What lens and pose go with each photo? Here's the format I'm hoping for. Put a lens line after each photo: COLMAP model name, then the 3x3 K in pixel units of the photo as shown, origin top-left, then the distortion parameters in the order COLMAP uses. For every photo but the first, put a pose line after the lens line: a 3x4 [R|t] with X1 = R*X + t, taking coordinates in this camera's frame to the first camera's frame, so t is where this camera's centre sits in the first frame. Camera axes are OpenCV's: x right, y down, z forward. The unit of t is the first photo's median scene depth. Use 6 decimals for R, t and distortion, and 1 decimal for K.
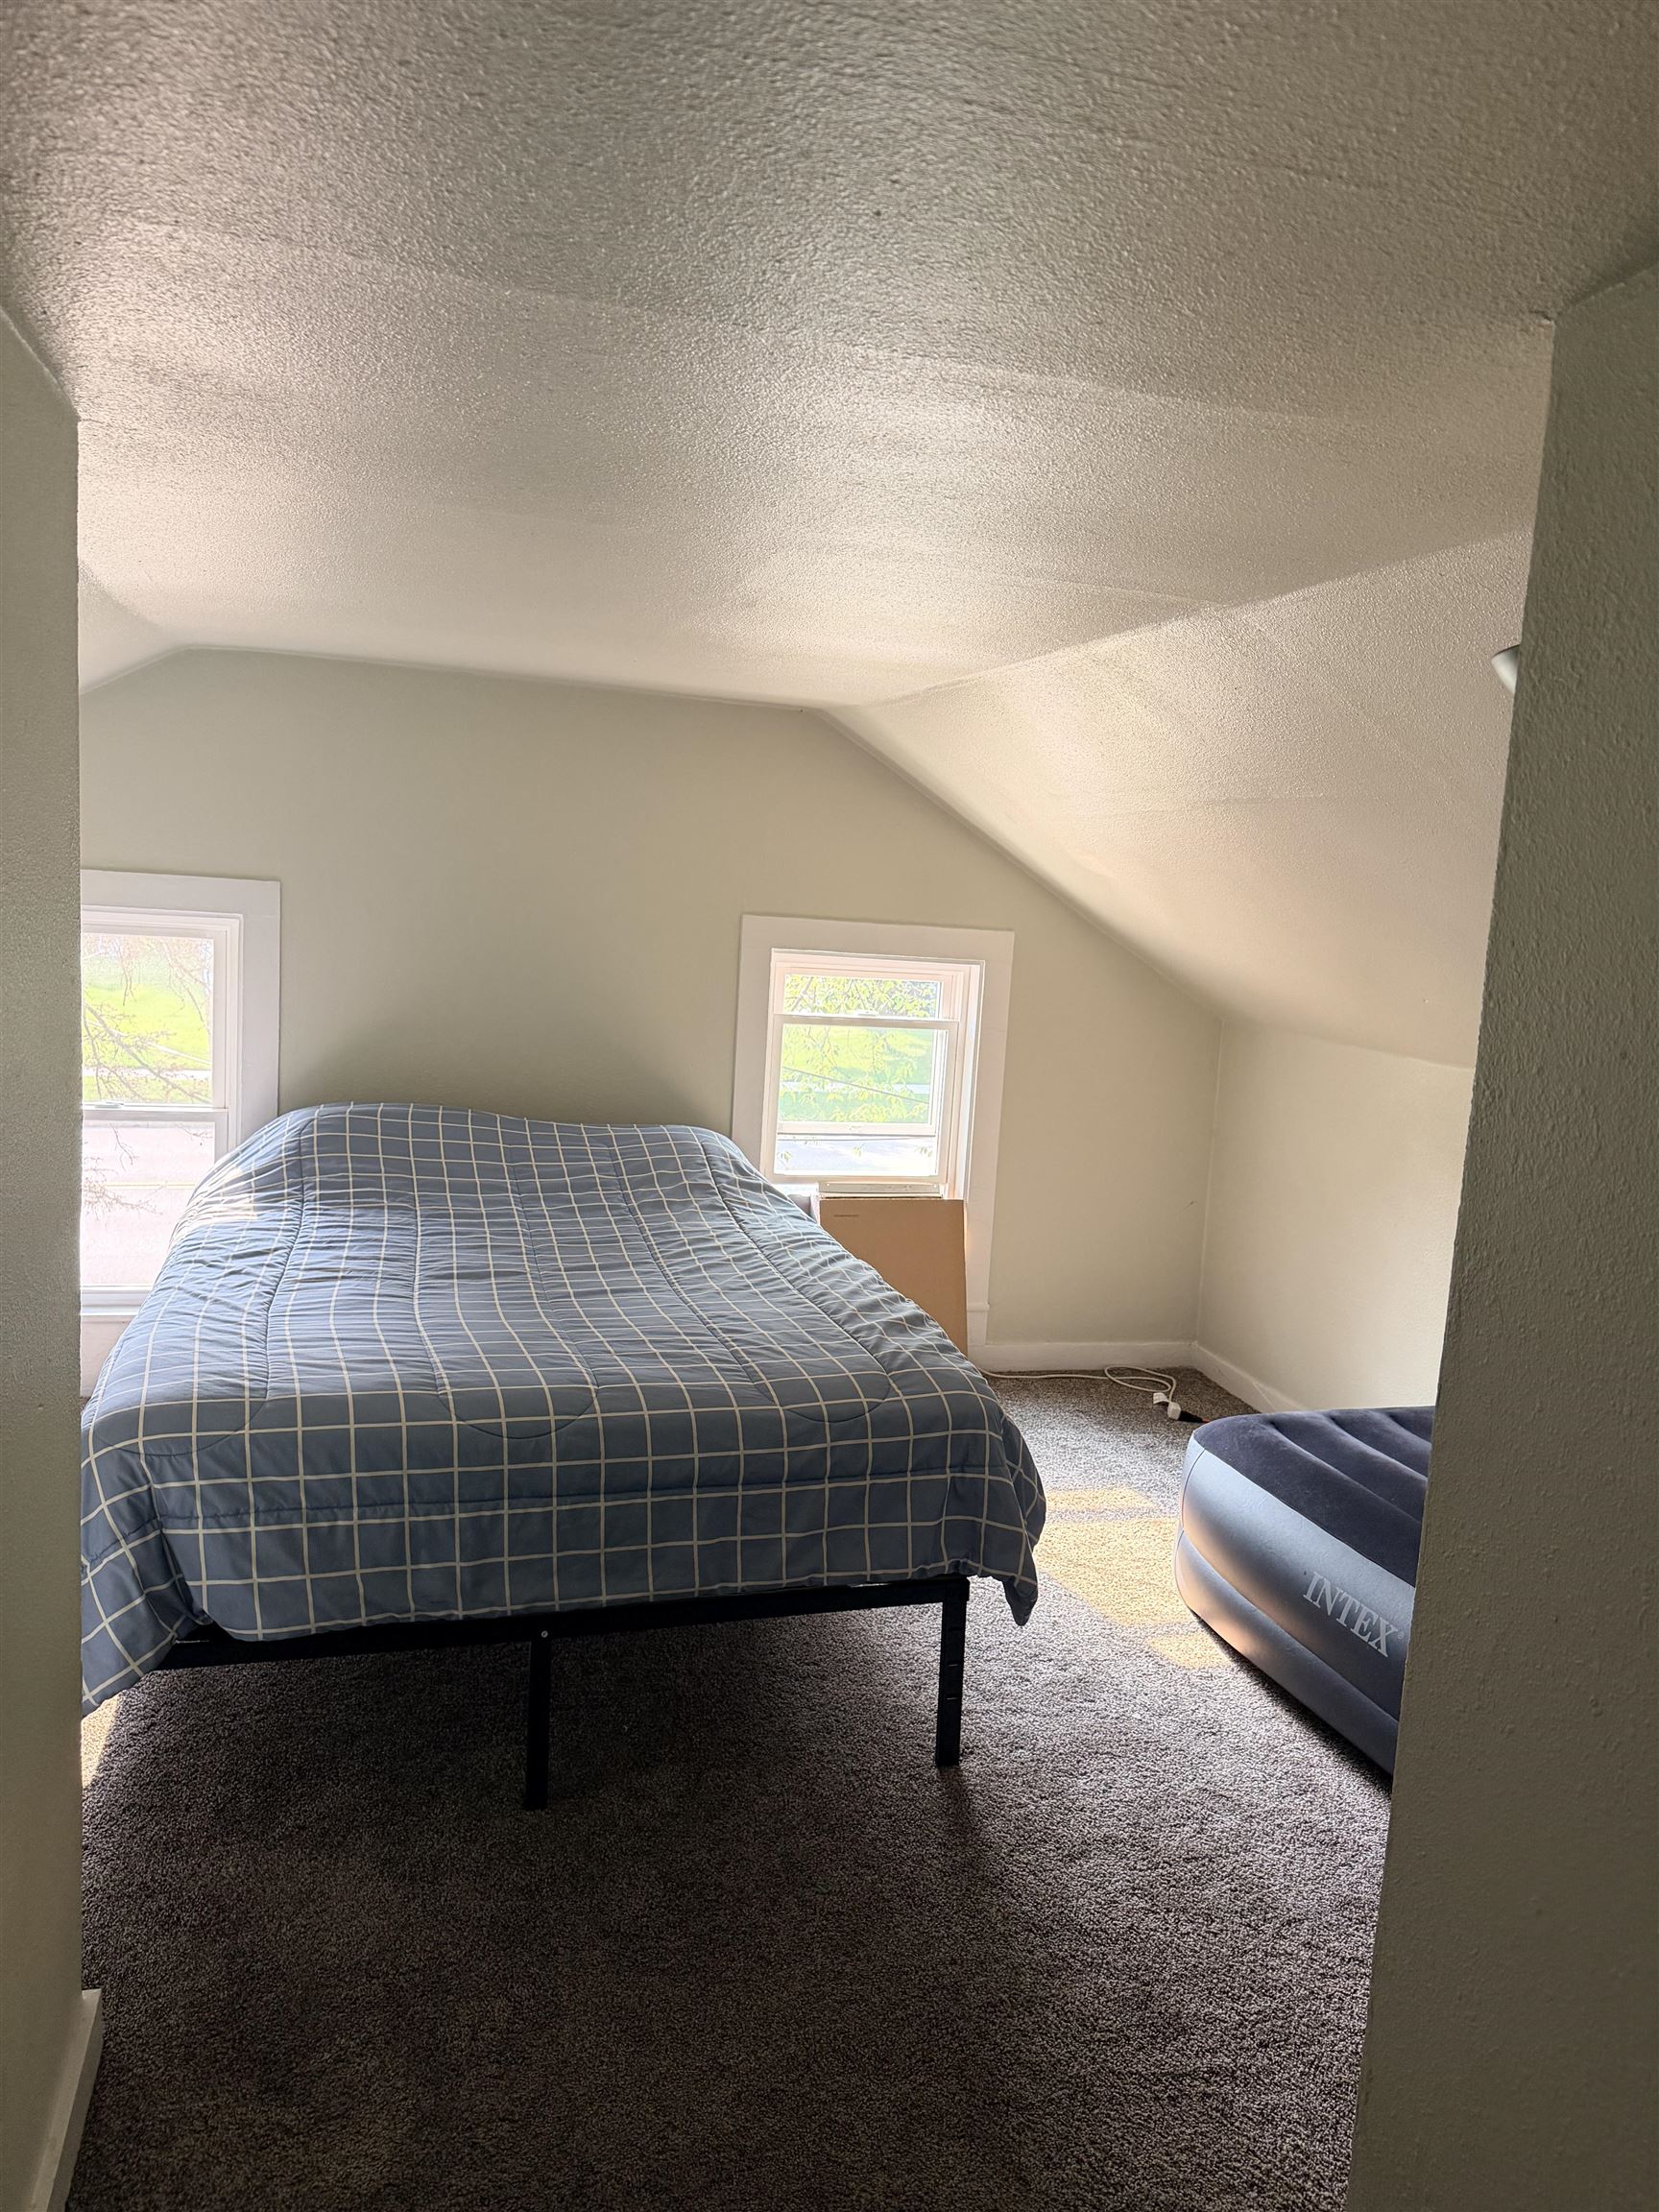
lens RADIAL K [[1567.6, 0, 829.5], [0, 1567.6, 1106.0], [0, 0, 1]] dist [0.137862, -0.269658]
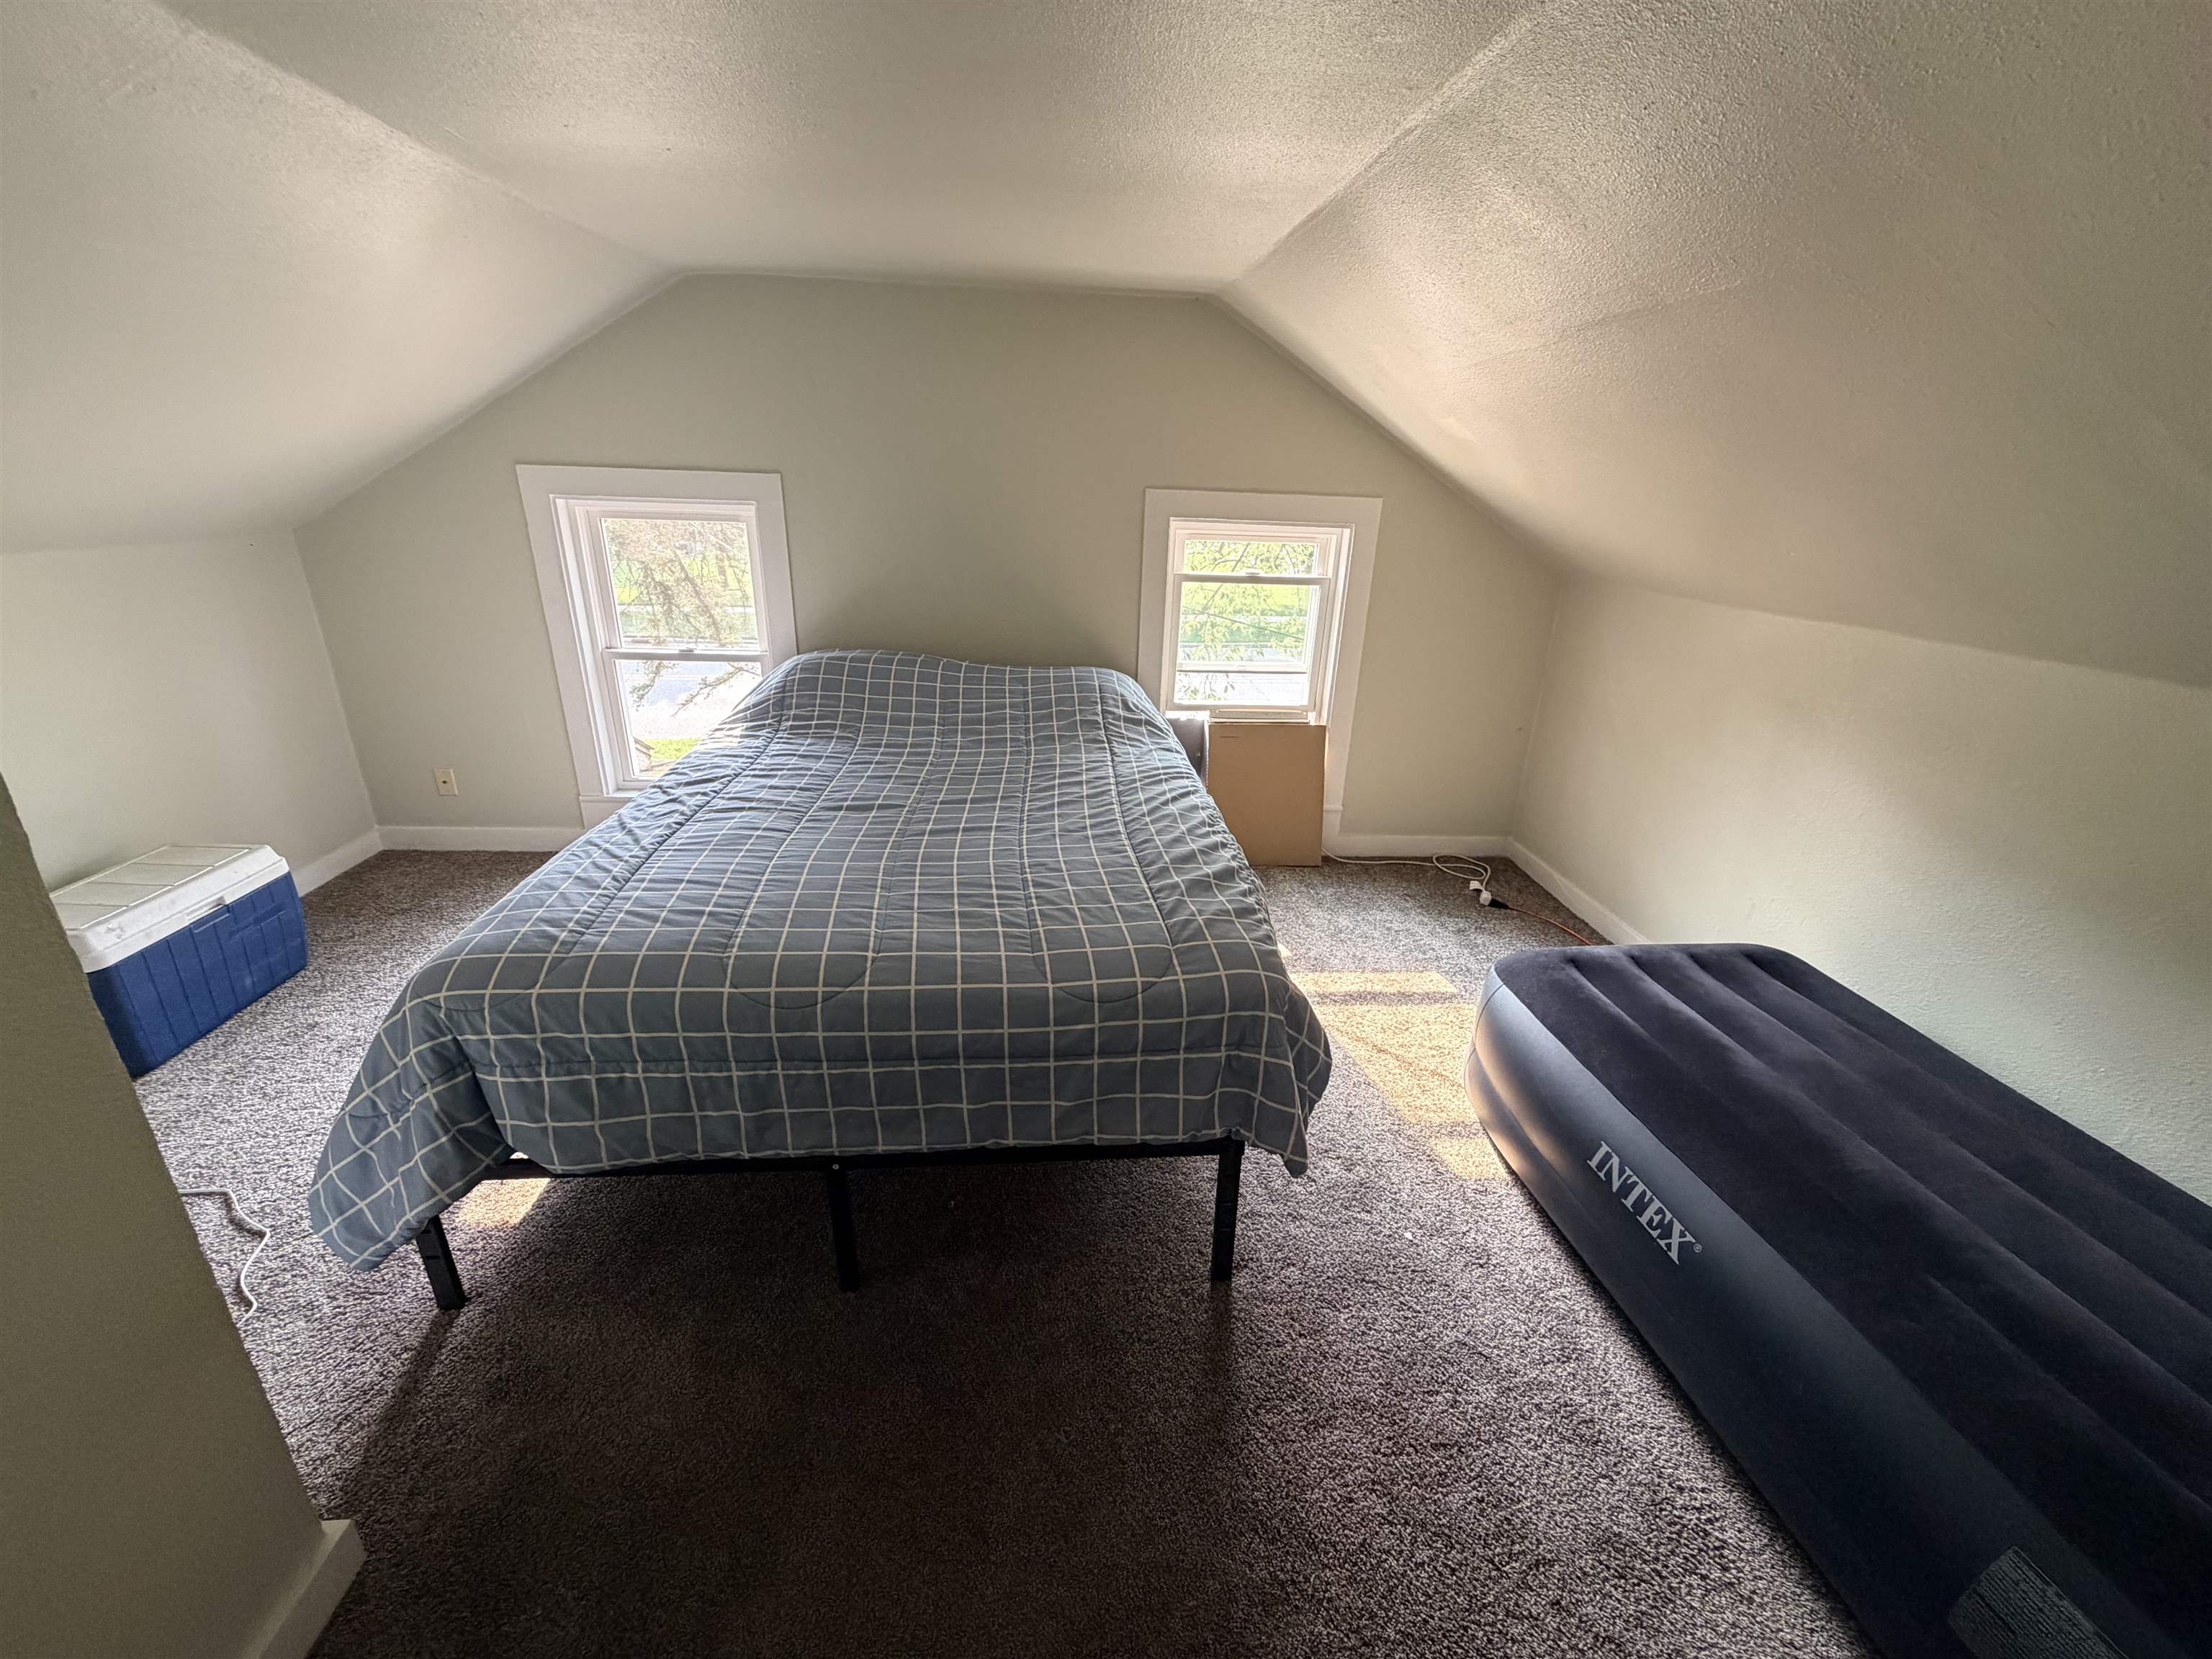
lens RADIAL K [[884.4, 0, 1097.9], [0, 884.4, 833.1], [0, 0, 1]] dist [0.000277, -0.000090]
pose [[0.976195, 0.048899, -0.211309, 0.104151], [0.000059, 0.974194, 0.225711, -0.027956], [0.216893, -0.220350, 0.951001, 0.457269]]
